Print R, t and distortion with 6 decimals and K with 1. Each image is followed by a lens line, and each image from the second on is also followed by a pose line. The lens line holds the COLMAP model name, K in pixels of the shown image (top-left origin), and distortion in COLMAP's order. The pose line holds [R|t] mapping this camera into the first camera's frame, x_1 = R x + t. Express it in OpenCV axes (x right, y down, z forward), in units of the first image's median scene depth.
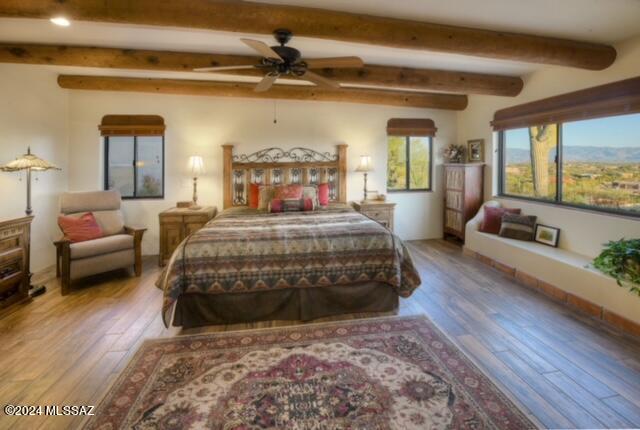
lens RADIAL K [[266.0, 0, 331.0], [0, 266.0, 164.9], [0, 0, 1]] dist [-0.011415, -0.000267]
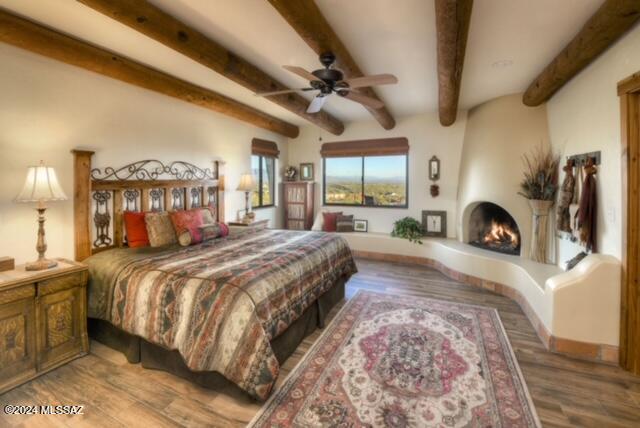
lens RADIAL K [[266.0, 0, 333.7], [0, 266.0, 184.8], [0, 0, 1]] dist [-0.011415, -0.000267]
pose [[0.555747, -0.011068, 0.831278, -0.616291], [0.007696, 0.999937, 0.008168, 0.001281], [-0.831316, 0.001858, 0.555797, 0.229061]]
